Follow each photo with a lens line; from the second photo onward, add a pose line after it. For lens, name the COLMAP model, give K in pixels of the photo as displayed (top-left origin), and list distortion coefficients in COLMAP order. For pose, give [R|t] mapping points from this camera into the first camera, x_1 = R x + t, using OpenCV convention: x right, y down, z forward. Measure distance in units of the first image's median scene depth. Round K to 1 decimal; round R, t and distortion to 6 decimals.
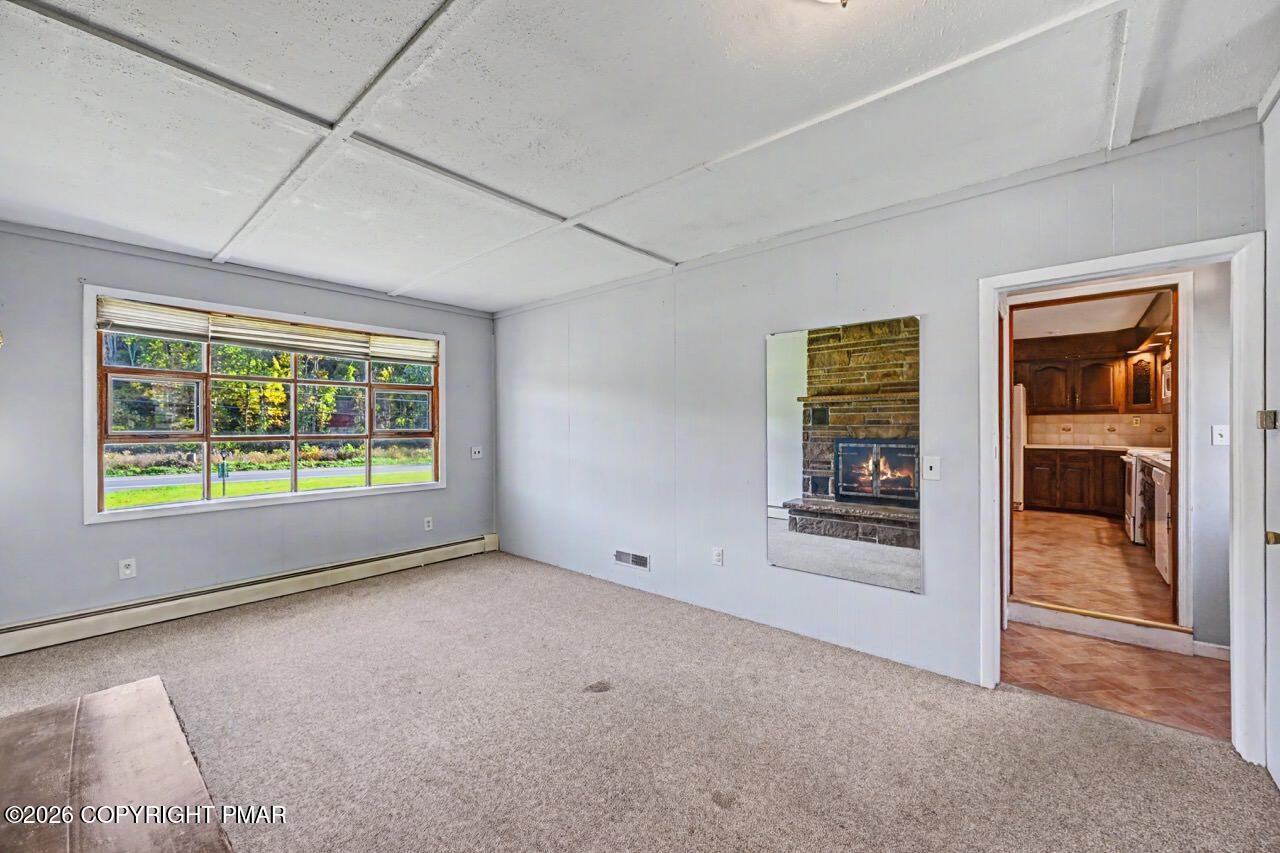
lens RADIAL K [[500.9, 0, 647.4], [0, 500.9, 427.1], [0, 0, 1]] dist [-0.001006, 0.000003]
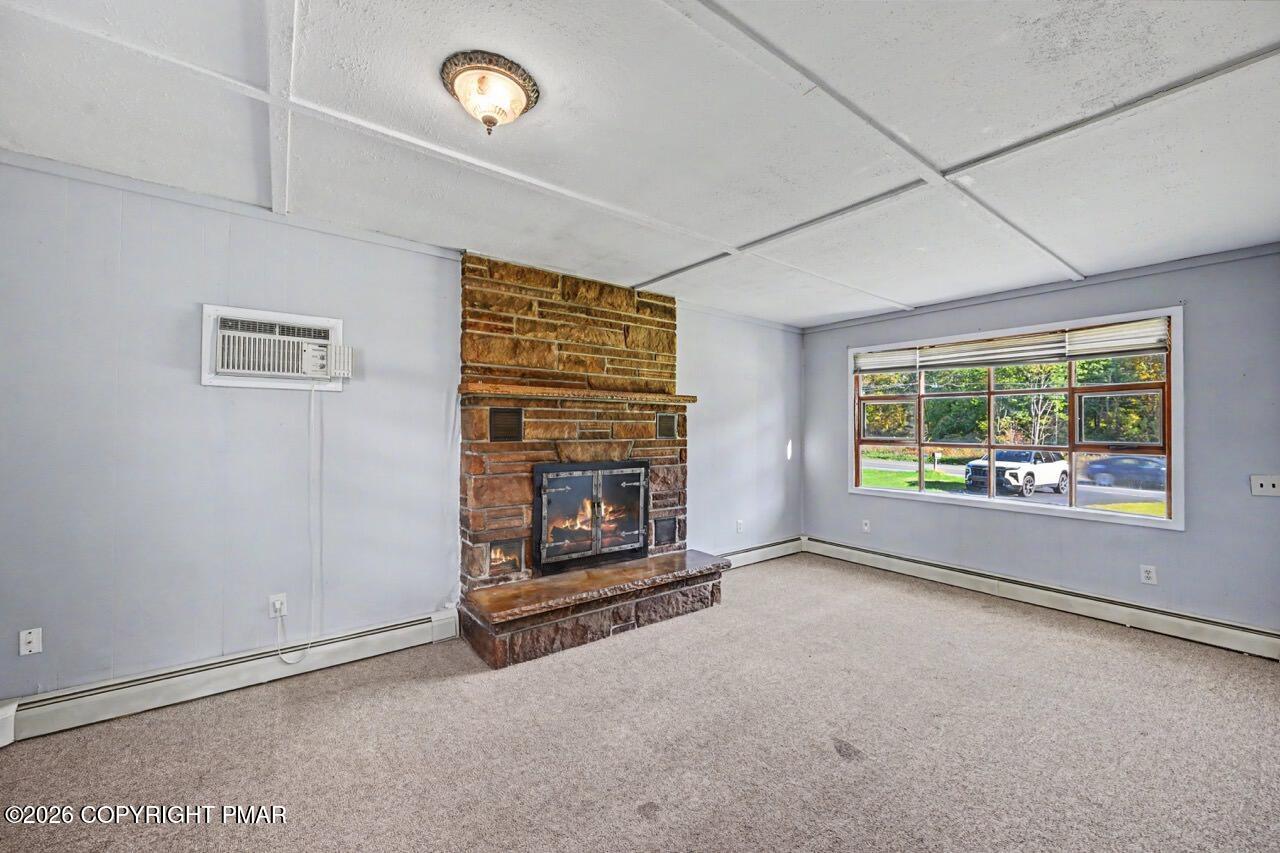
lens RADIAL K [[500.9, 0, 641.1], [0, 500.9, 424.4], [0, 0, 1]] dist [-0.001006, 0.000003]
pose [[-0.220069, -0.007827, -0.975453, 0.523382], [-0.011588, 0.999918, -0.005409, -0.012524], [0.975415, 0.010113, -0.220142, 0.547771]]
